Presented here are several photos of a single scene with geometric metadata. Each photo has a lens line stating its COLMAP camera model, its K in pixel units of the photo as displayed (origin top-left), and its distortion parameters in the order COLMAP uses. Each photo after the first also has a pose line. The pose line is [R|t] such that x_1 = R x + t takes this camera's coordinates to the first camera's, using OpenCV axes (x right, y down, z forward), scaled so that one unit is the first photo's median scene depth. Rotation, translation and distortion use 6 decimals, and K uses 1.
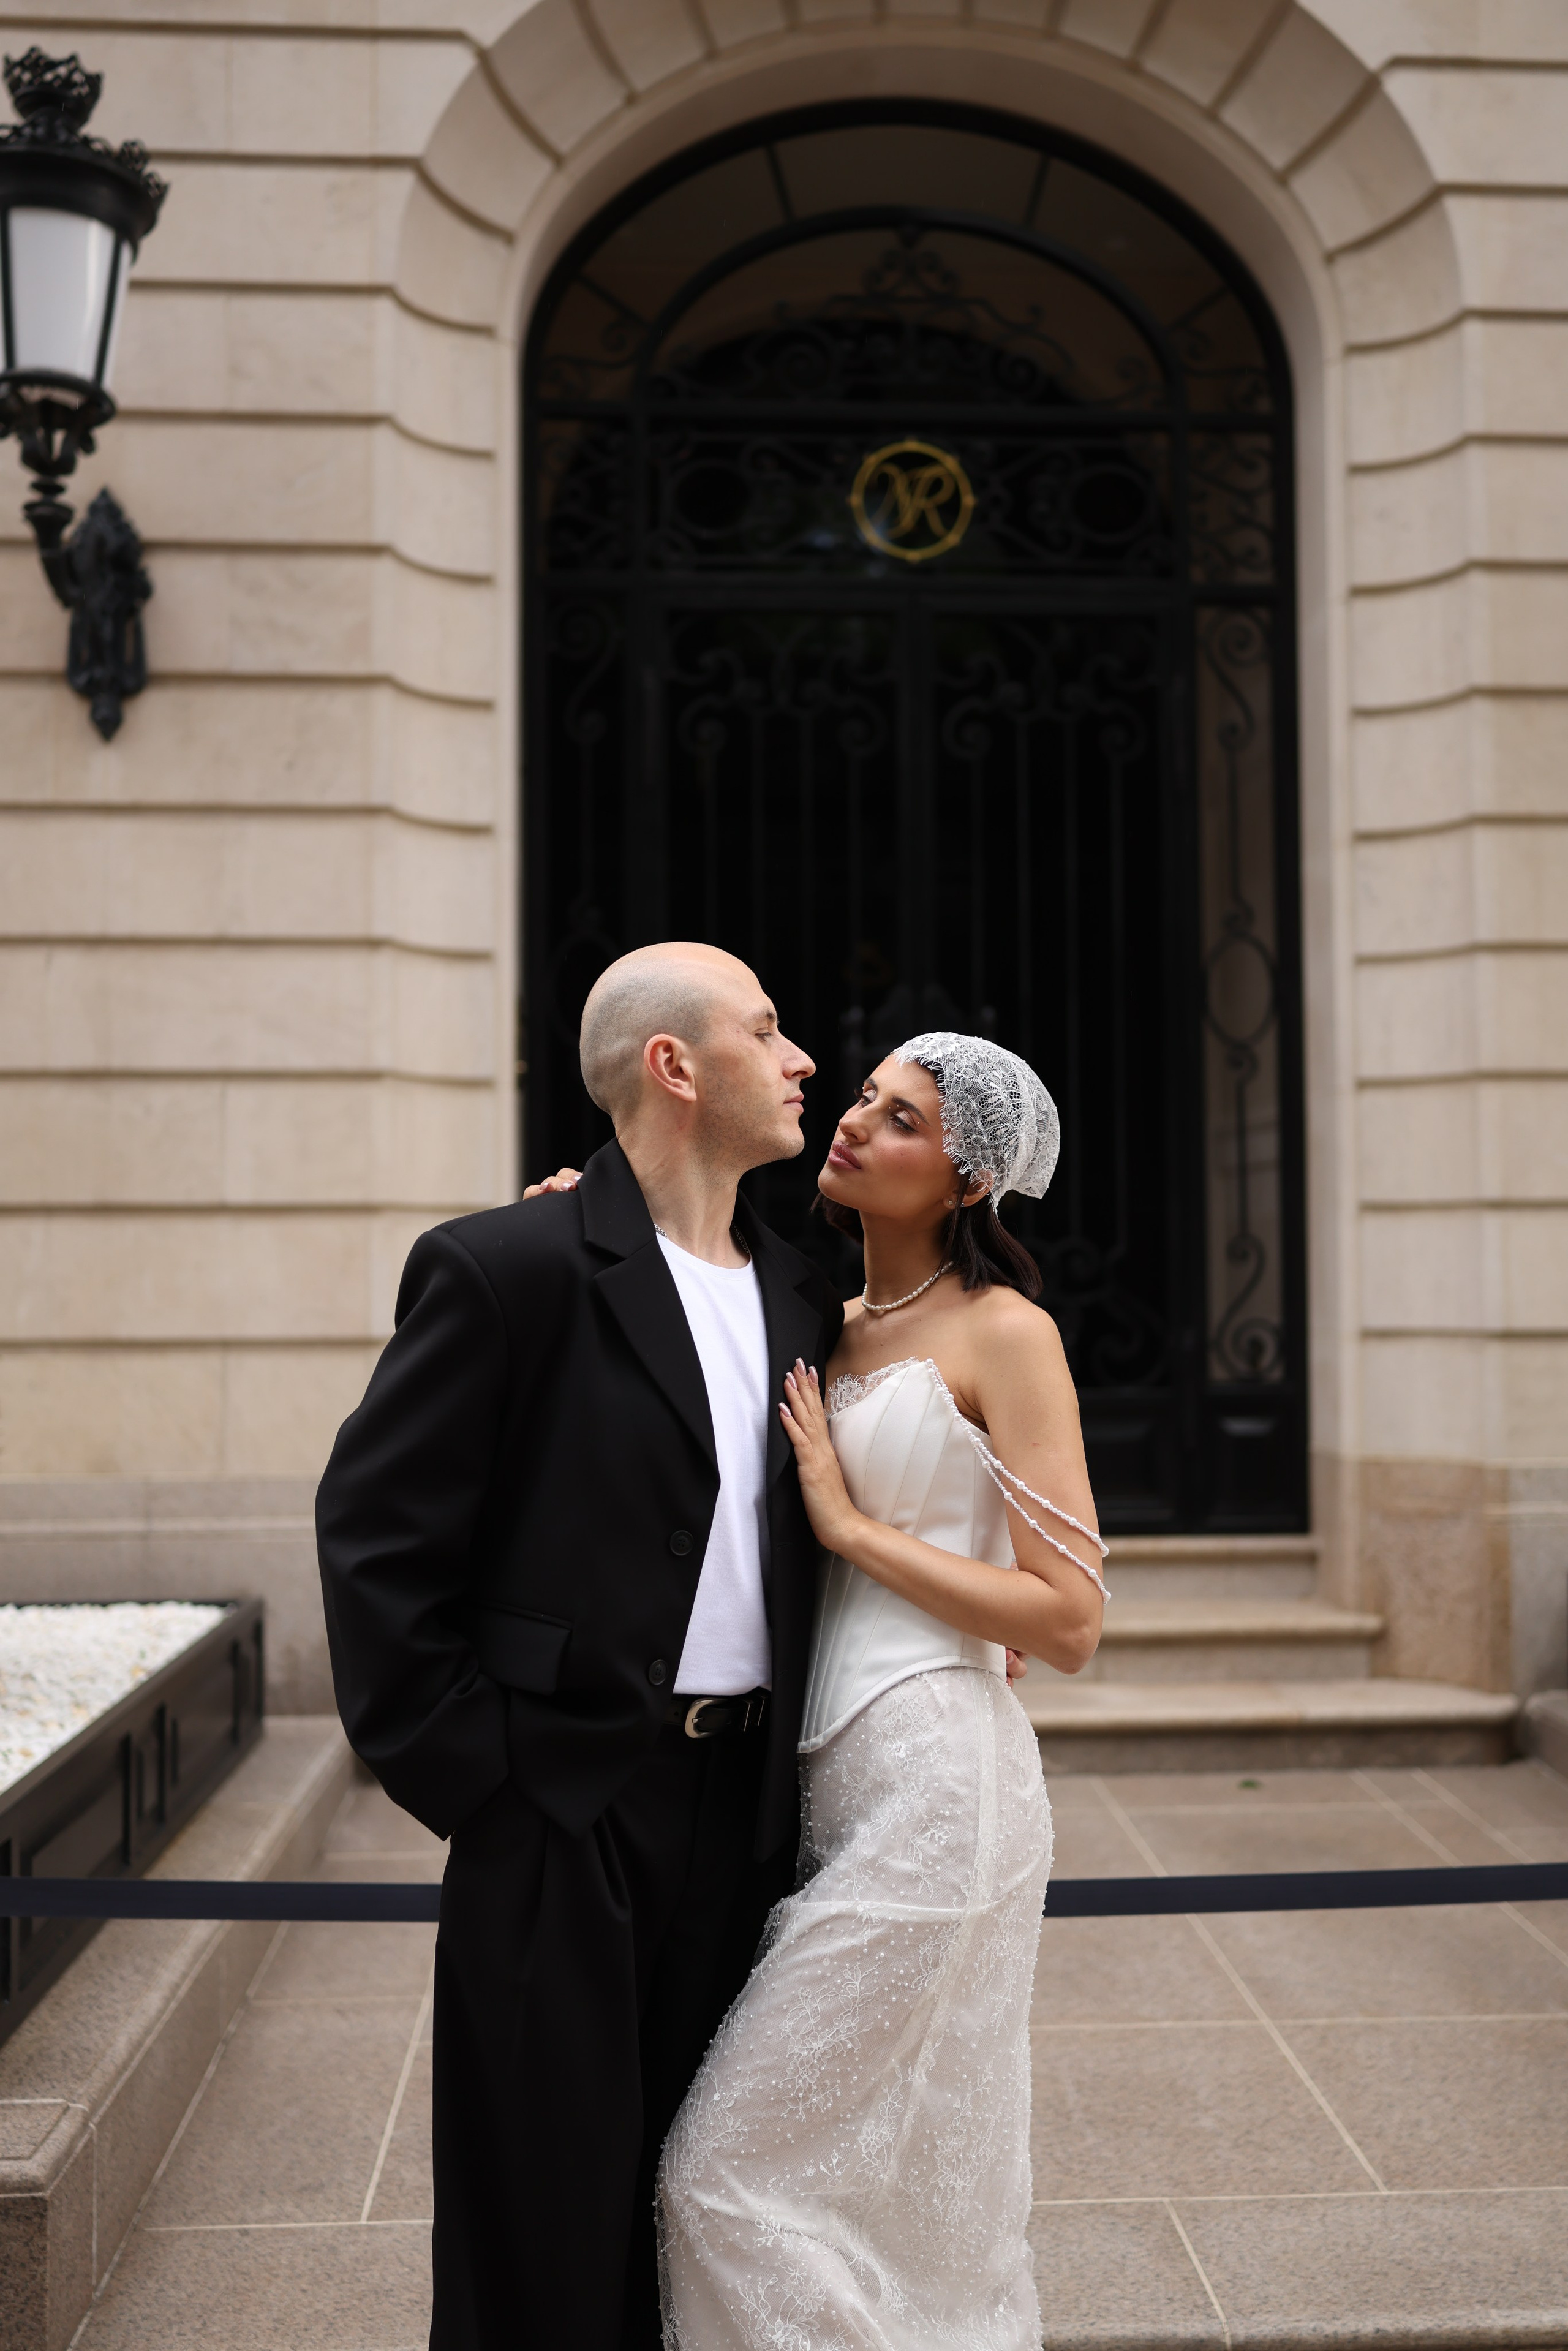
lens RADIAL K [[2213.7, 0, 789.1], [0, 2213.7, 1162.1], [0, 0, 1]] dist [-0.002055, 0.001606]
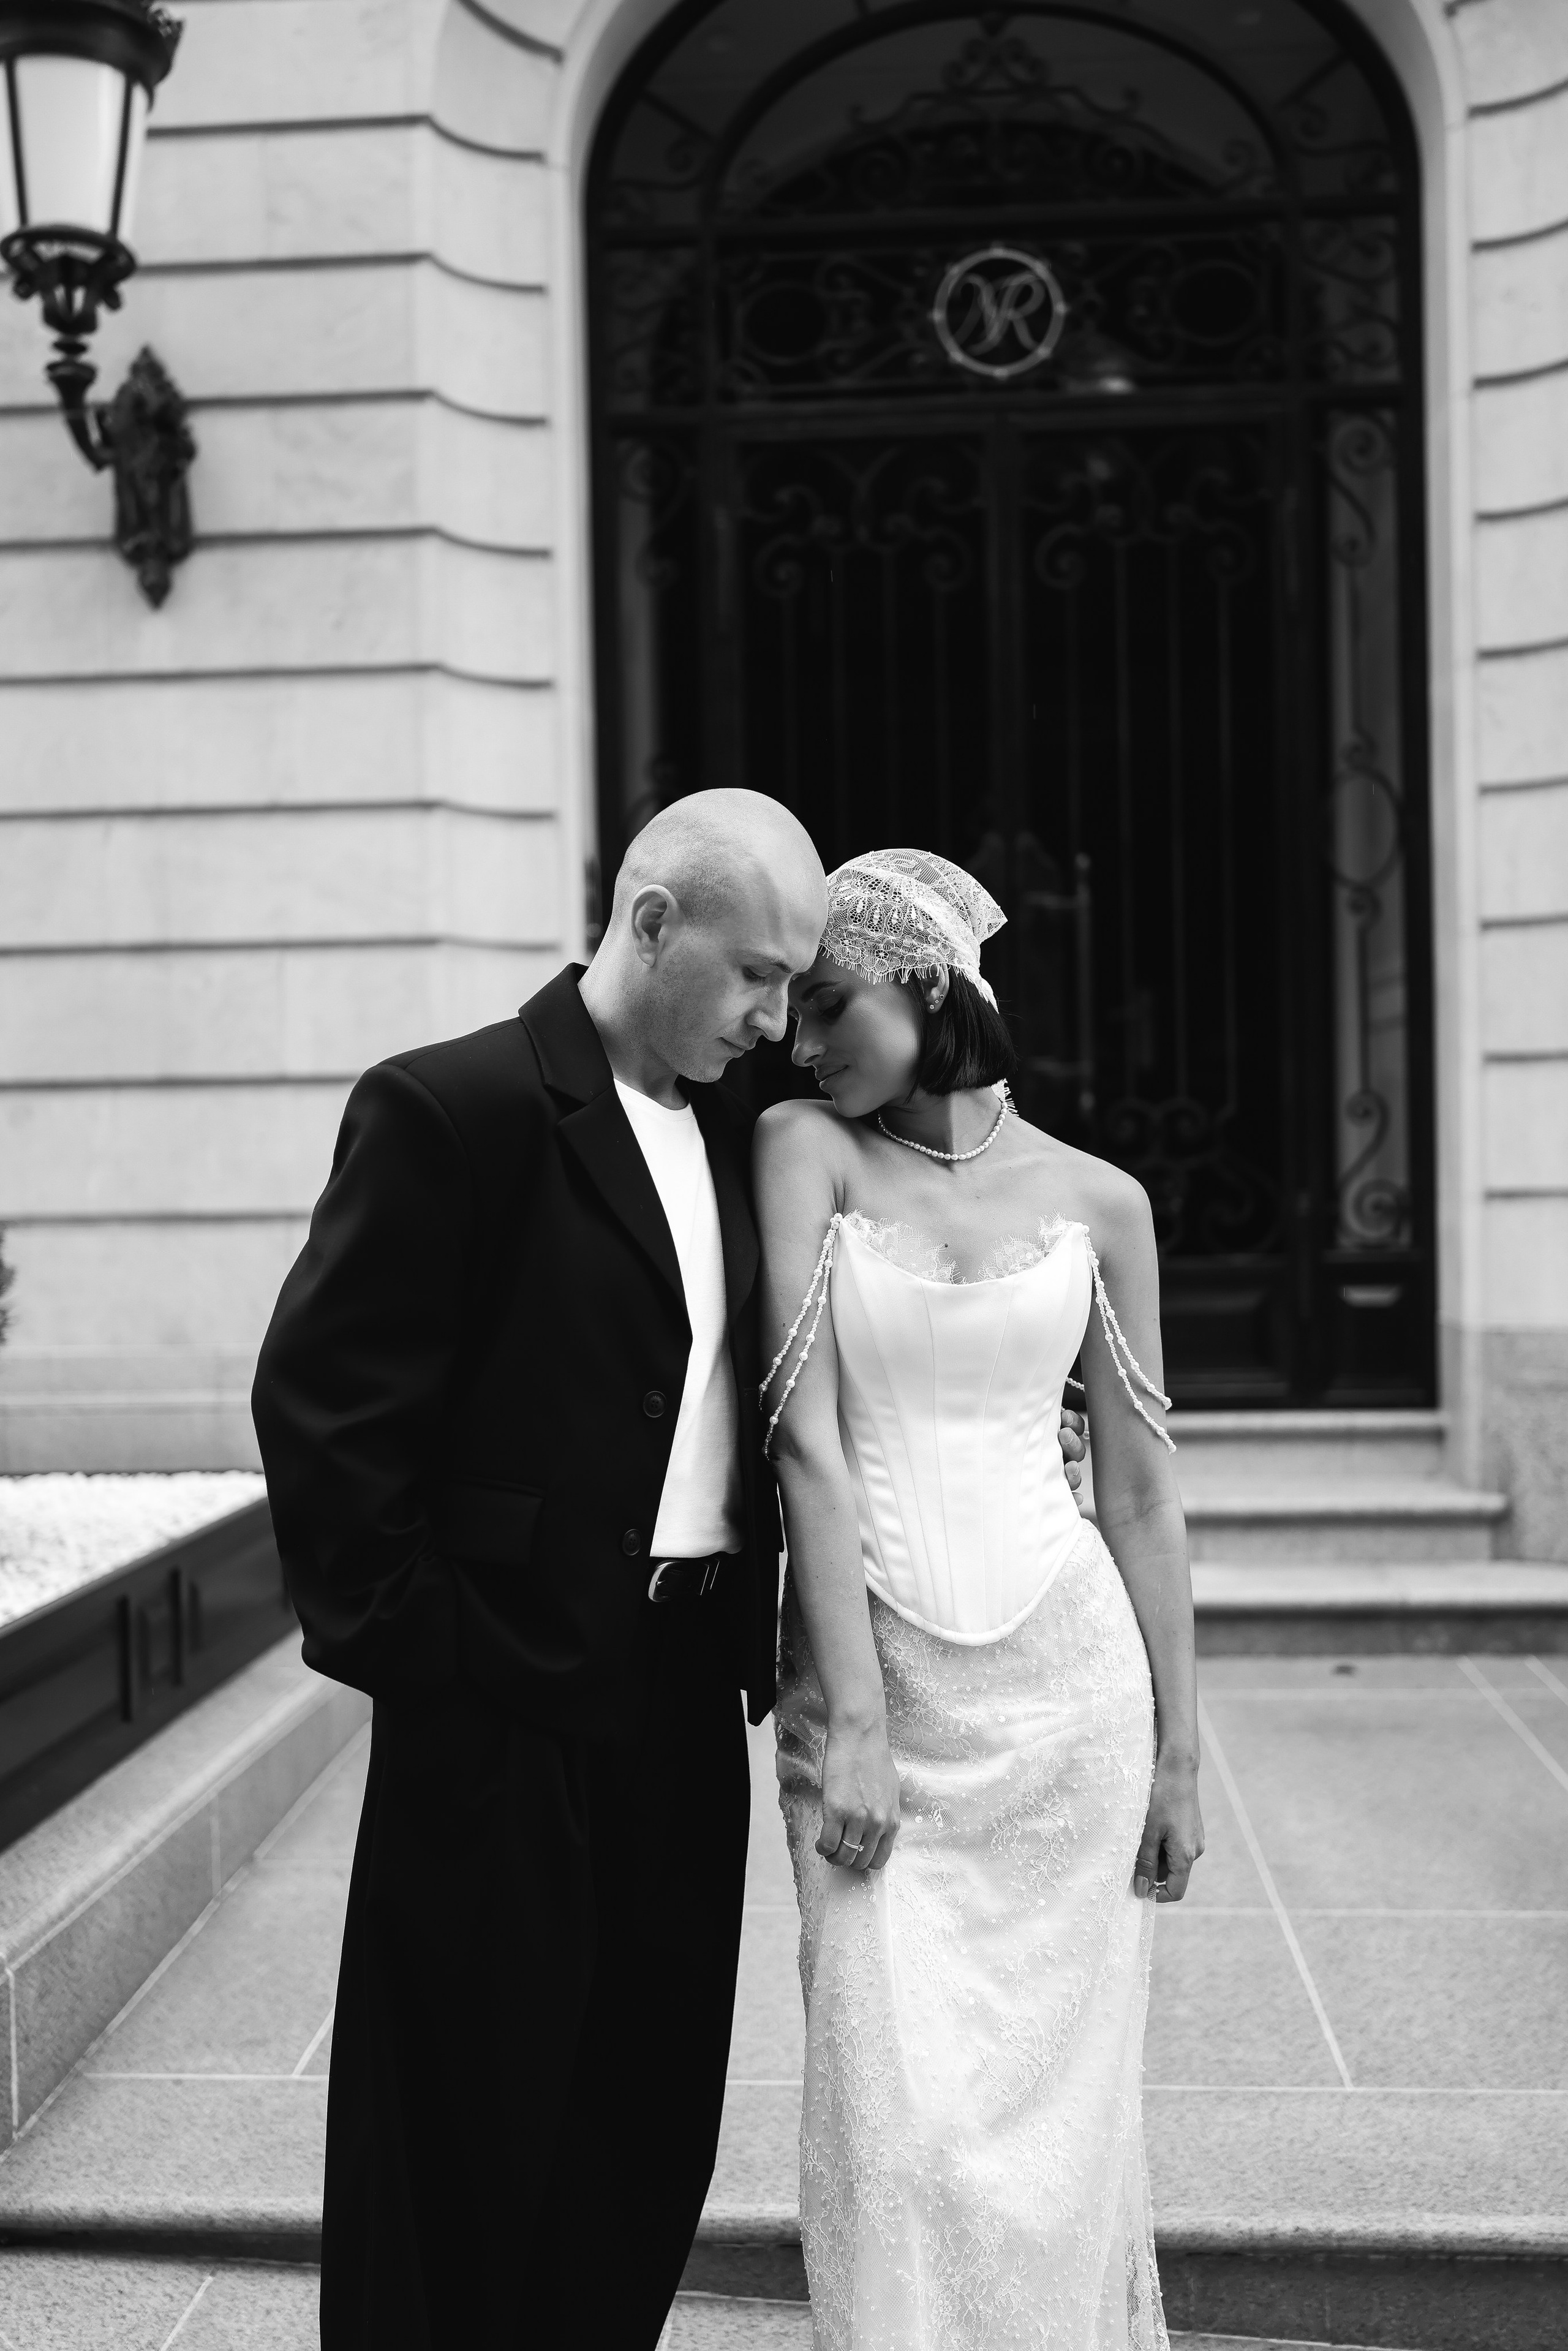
lens RADIAL K [[2266.8, 0, 770.9], [0, 2266.8, 1174.3], [0, 0, 1]] dist [0.001078, -0.004211]
pose [[0.991551, -0.012309, -0.129133, 0.089085], [0.019606, 0.998273, 0.055385, 0.010930], [0.128228, -0.057449, 0.990079, 0.020645]]
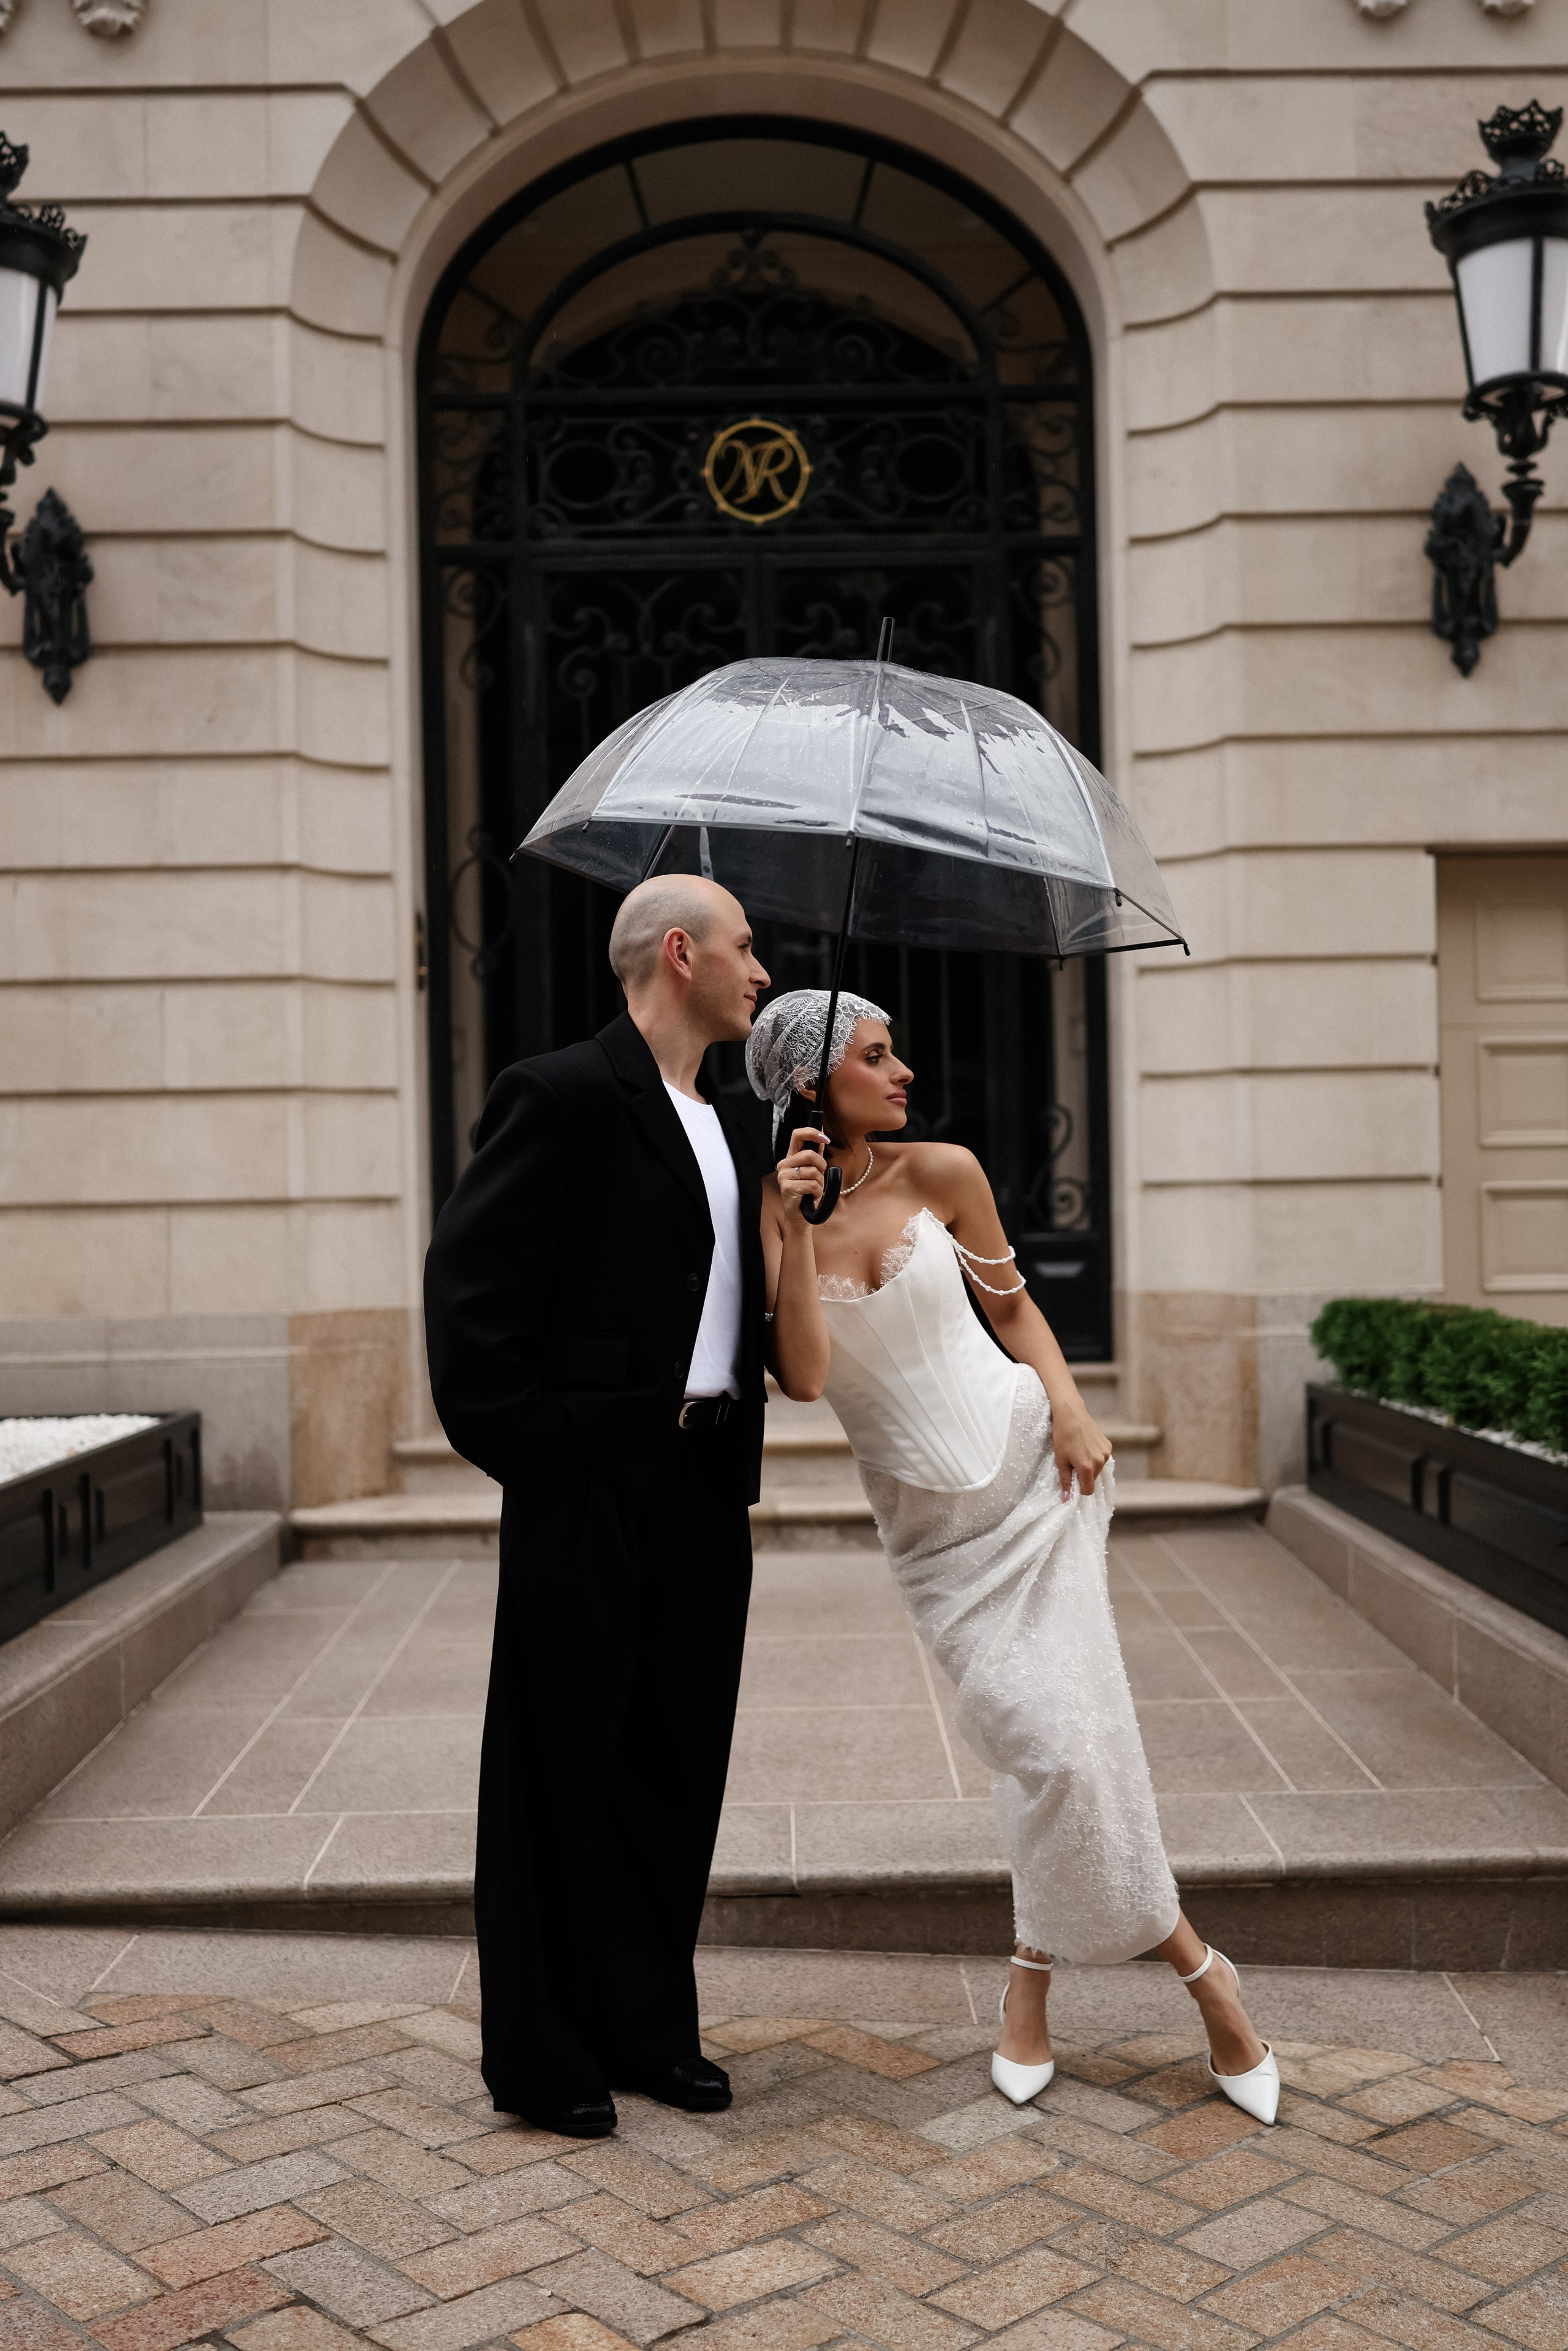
lens RADIAL K [[2215.2, 0, 785.0], [0, 2215.2, 1157.5], [0, 0, 1]] dist [-0.002178, 0.007124]
pose [[0.998639, -0.016140, -0.049586, 0.136488], [0.017870, 0.999240, 0.034631, 0.020124], [0.048989, -0.035470, 0.998169, -0.179872]]
